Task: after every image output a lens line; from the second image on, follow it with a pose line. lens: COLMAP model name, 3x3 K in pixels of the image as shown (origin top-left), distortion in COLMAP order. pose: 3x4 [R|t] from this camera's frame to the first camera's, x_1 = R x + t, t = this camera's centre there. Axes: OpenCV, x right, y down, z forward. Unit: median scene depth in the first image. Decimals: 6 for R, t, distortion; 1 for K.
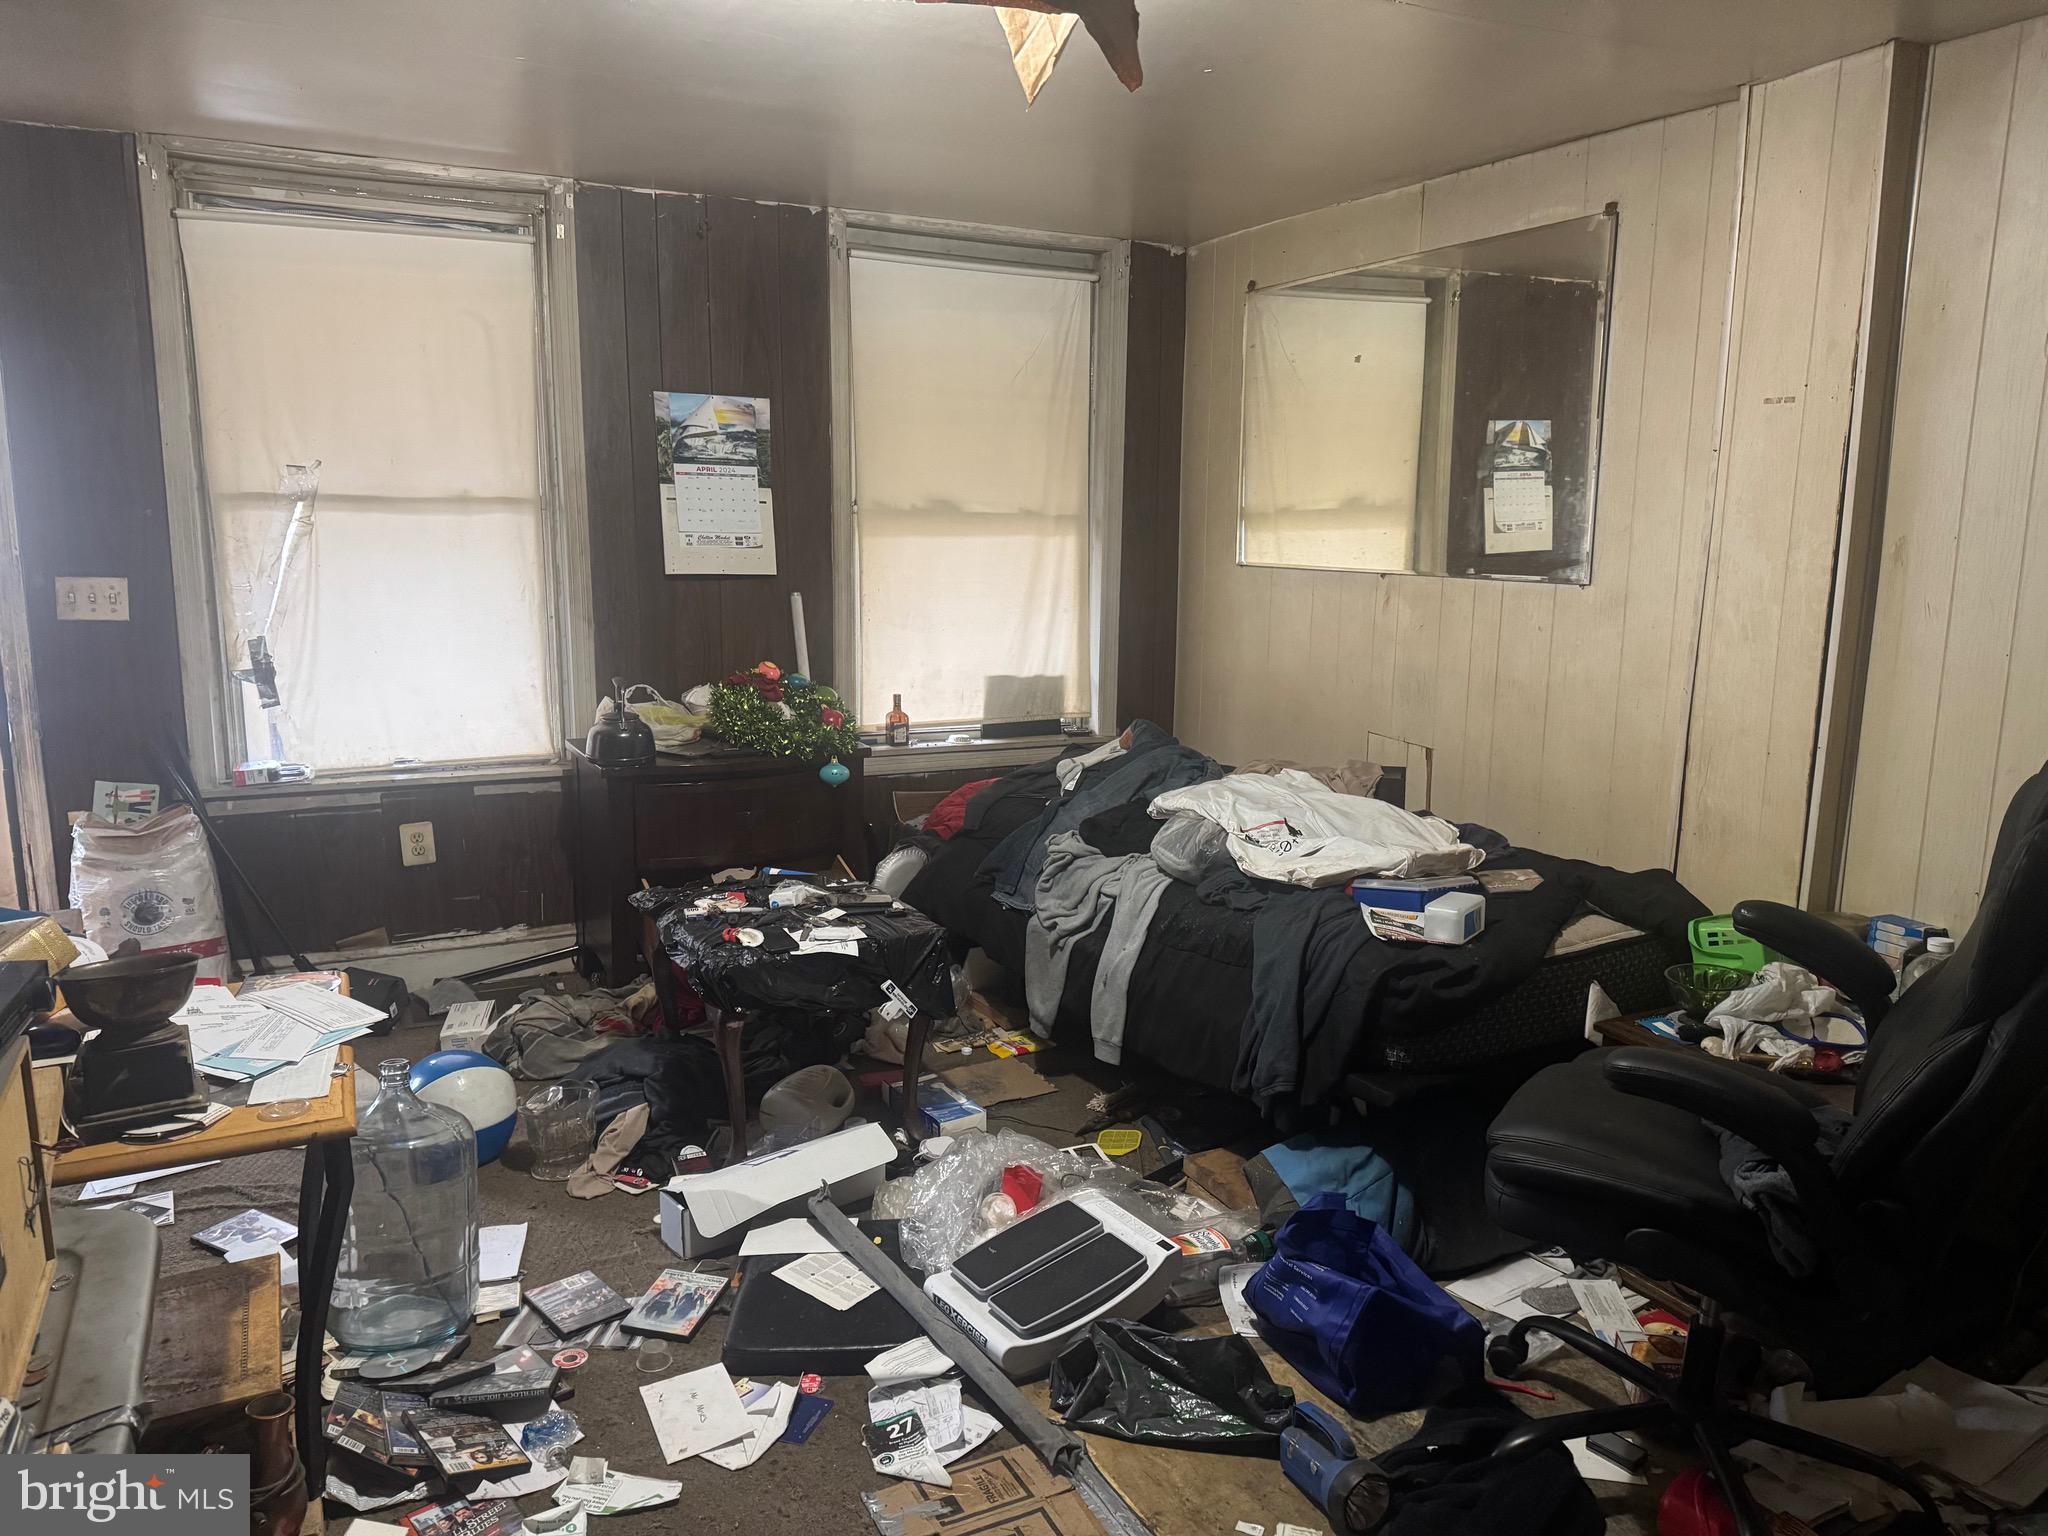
lens RADIAL K [[1409.4, 0, 1024.0], [0, 1409.4, 768.0], [0, 0, 1]] dist [-0.003328, -0.007249]
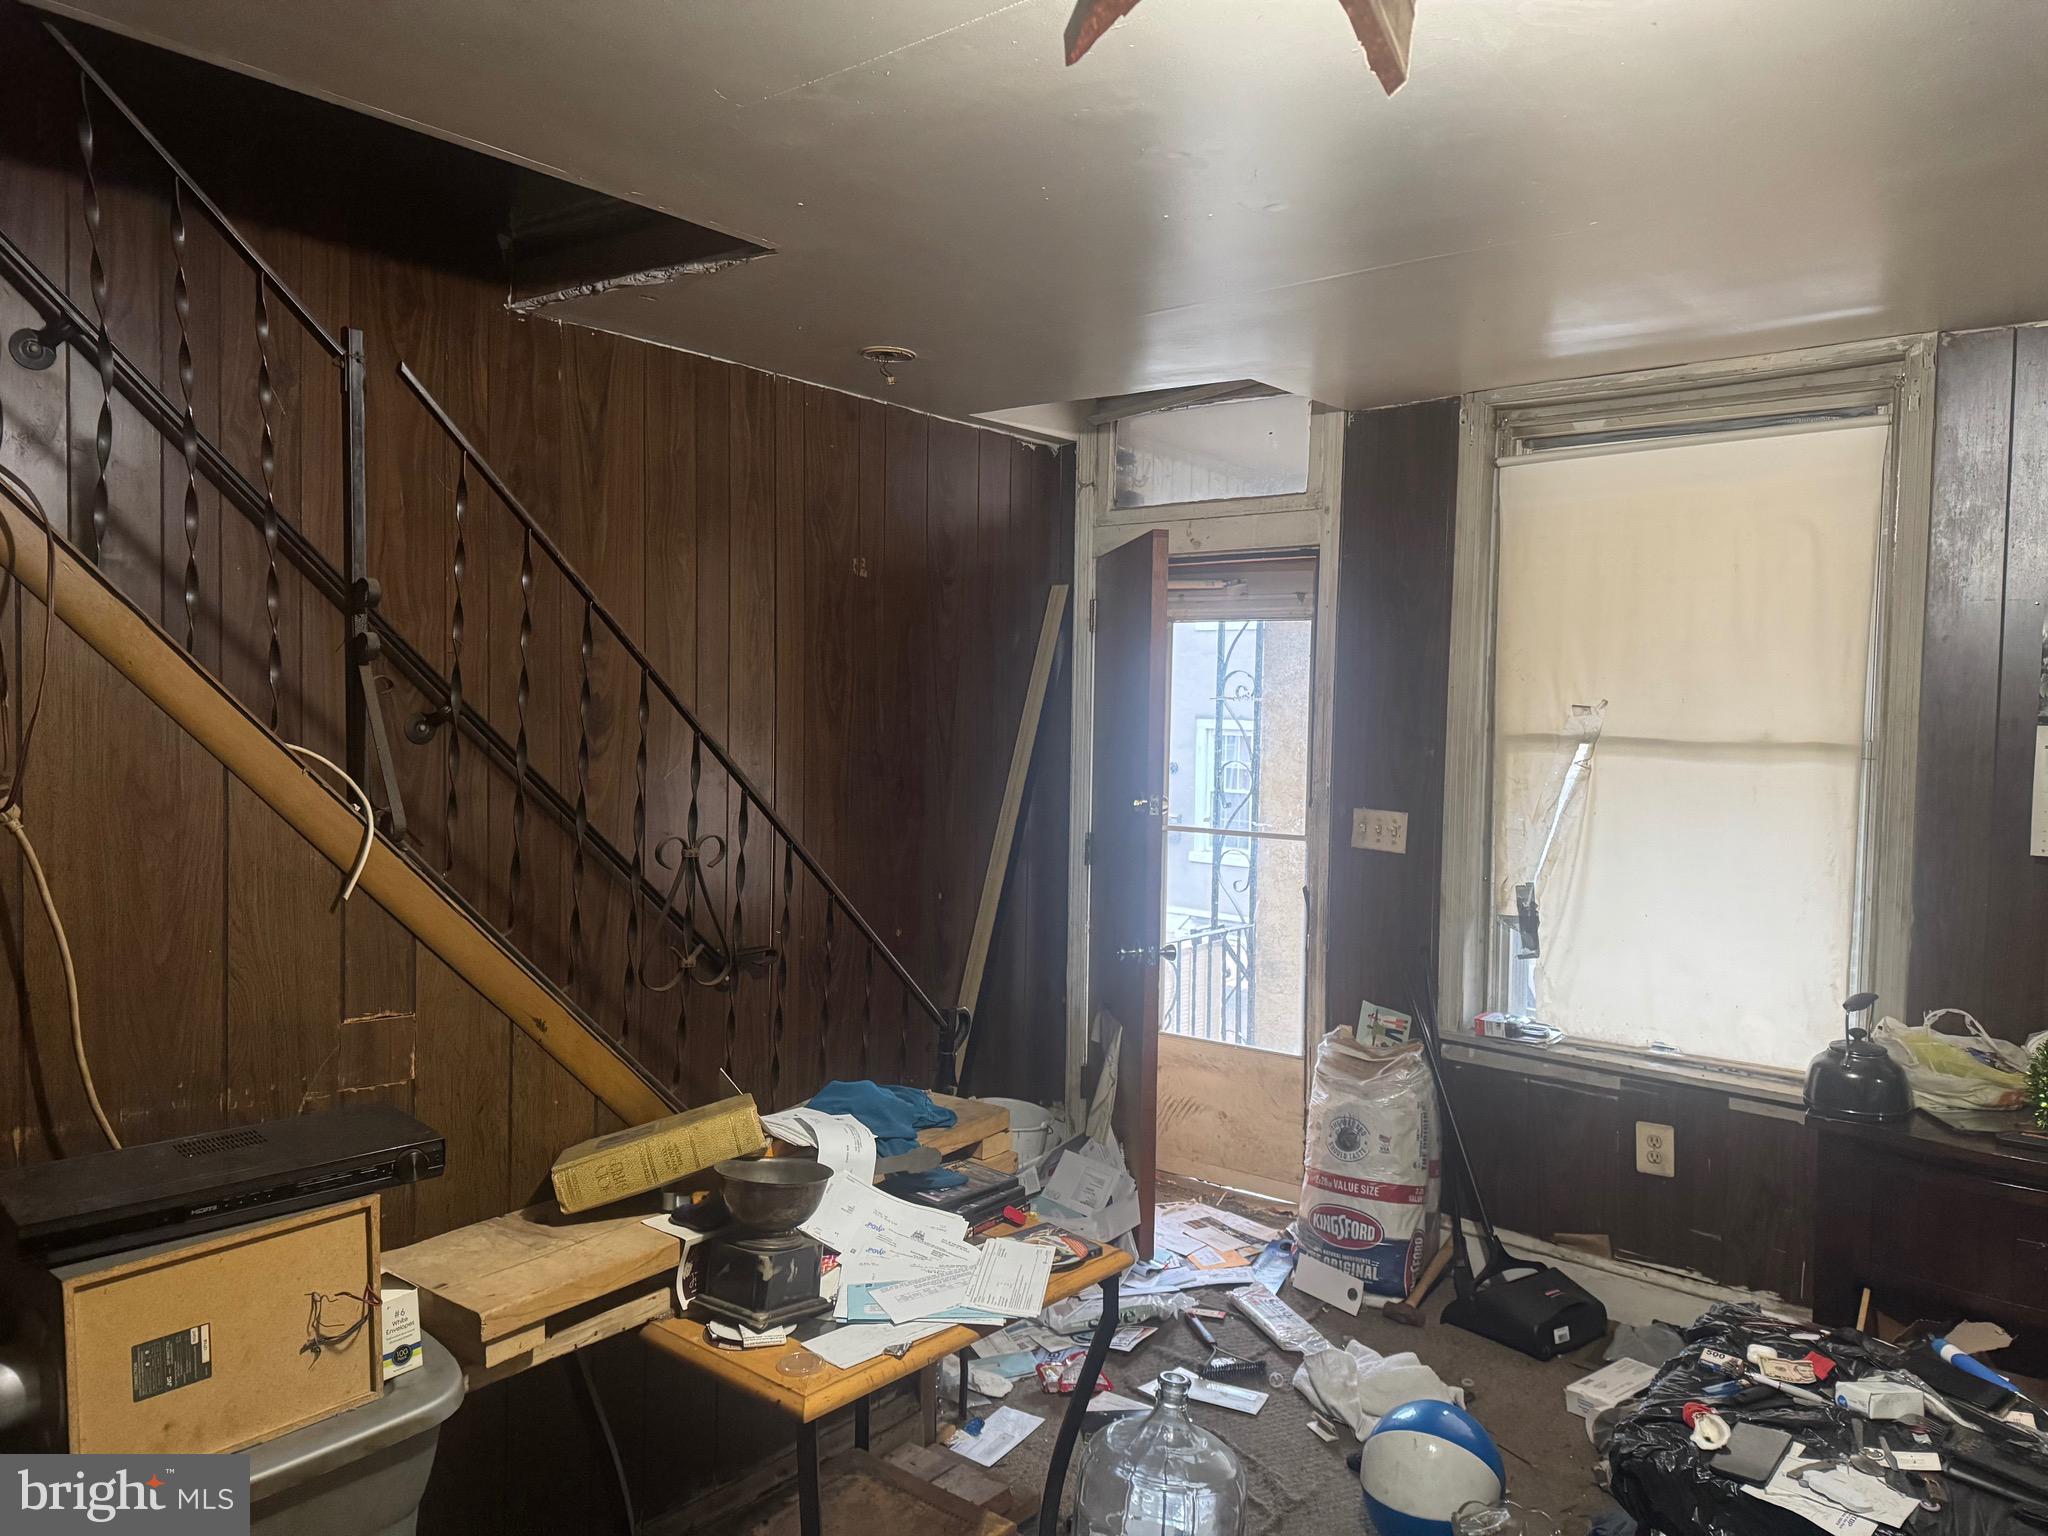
lens RADIAL K [[1409.4, 0, 1024.0], [0, 1409.4, 768.0], [0, 0, 1]] dist [-0.003328, -0.007249]
pose [[0.392226, 0.033677, -0.919252, 0.191785], [-0.184643, 0.981873, -0.042812, -0.066587], [0.901147, 0.186525, 0.391334, 0.311622]]
